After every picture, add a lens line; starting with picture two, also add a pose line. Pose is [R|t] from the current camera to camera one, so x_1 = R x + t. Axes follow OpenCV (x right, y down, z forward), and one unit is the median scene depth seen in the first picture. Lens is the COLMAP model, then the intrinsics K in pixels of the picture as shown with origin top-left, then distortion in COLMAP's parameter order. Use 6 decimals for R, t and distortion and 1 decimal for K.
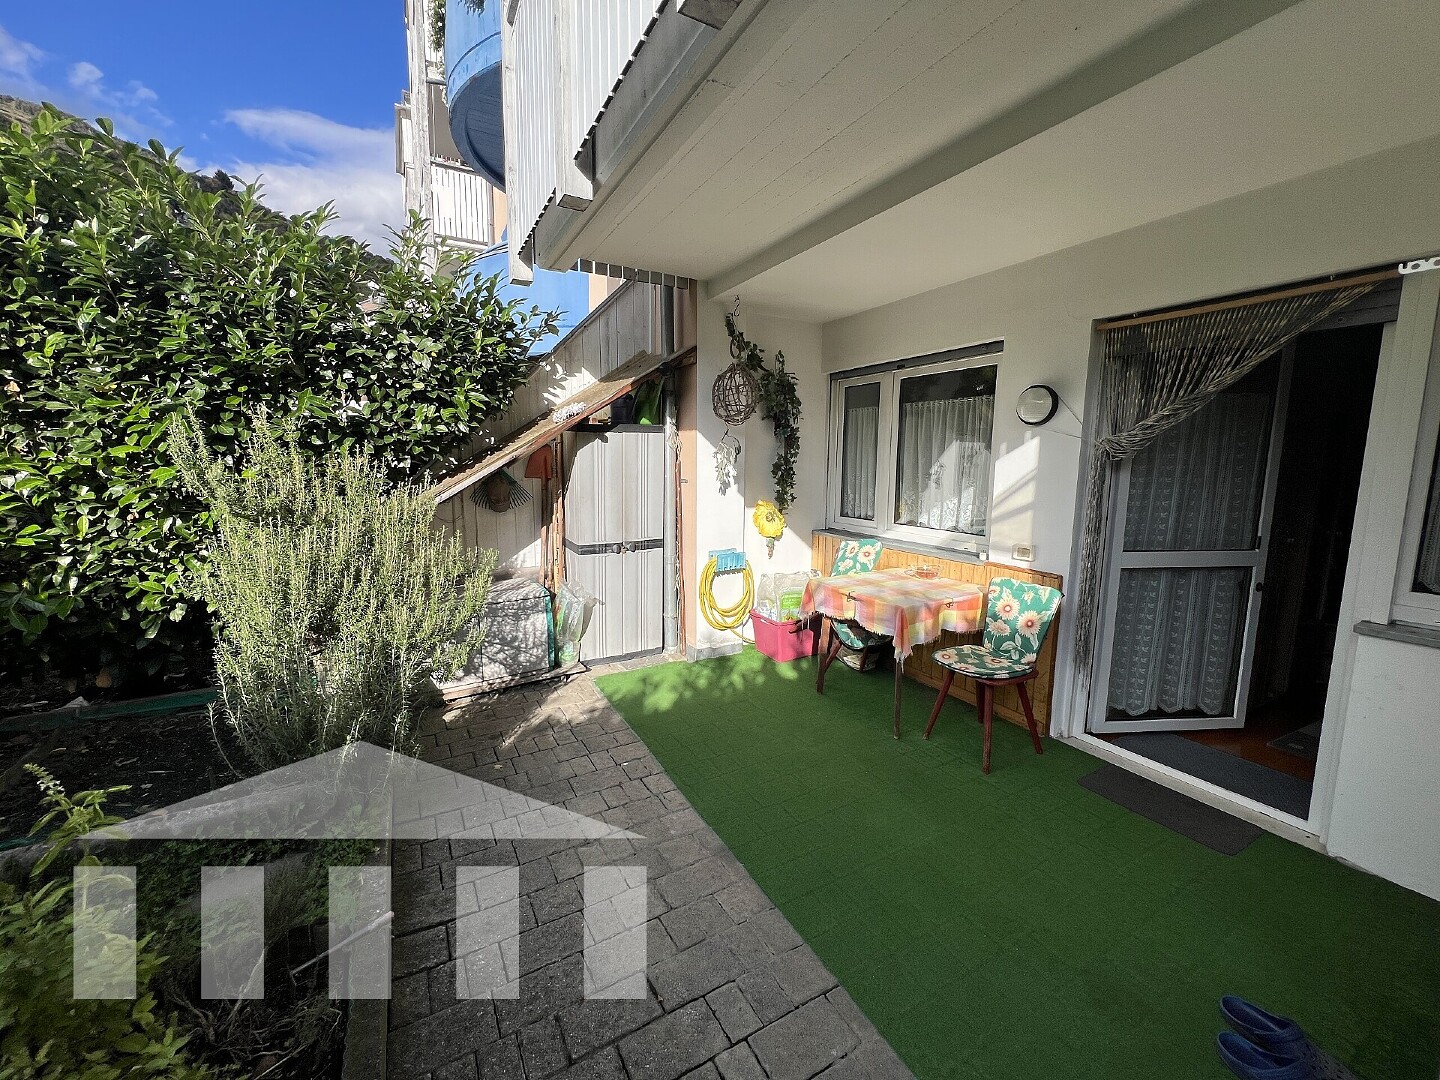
lens RADIAL K [[575.4, 0, 723.2], [0, 575.4, 537.8], [0, 0, 1]] dist [-0.001074, -0.000302]
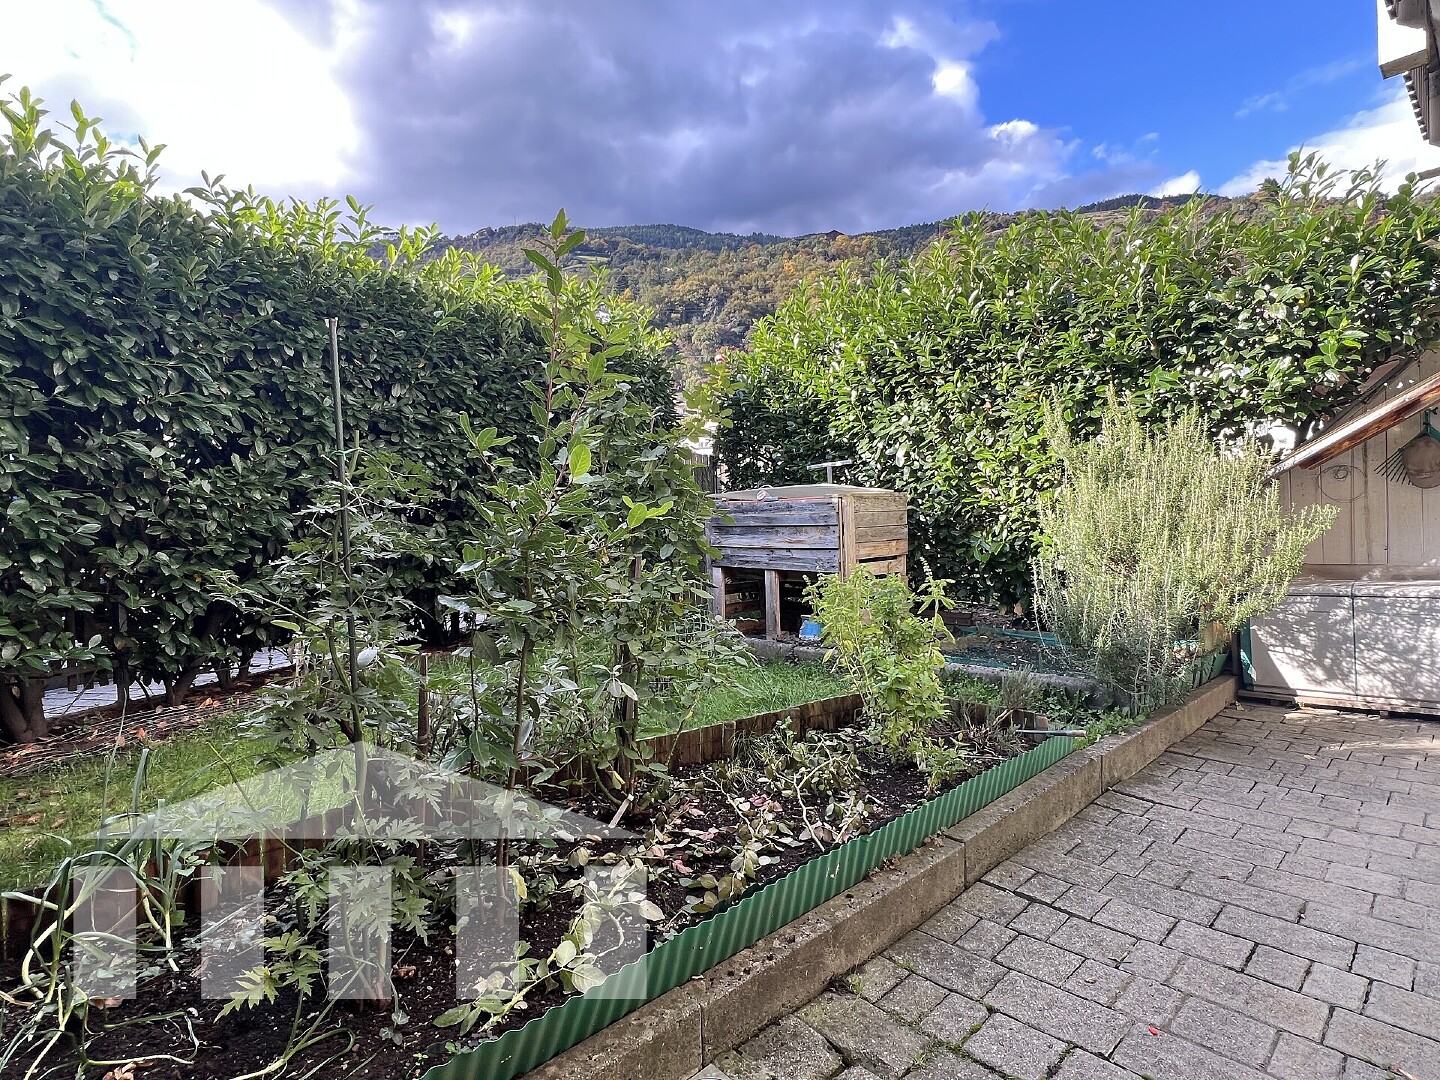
lens RADIAL K [[718.0, 0, 720.5], [0, 718.0, 541.9], [0, 0, 1]] dist [0.000785, 0.000241]
pose [[0.232057, 0.006991, -0.972677, 0.396114], [-0.089819, 0.995856, -0.014271, 0.158547], [0.968546, 0.090677, 0.231723, -0.102949]]
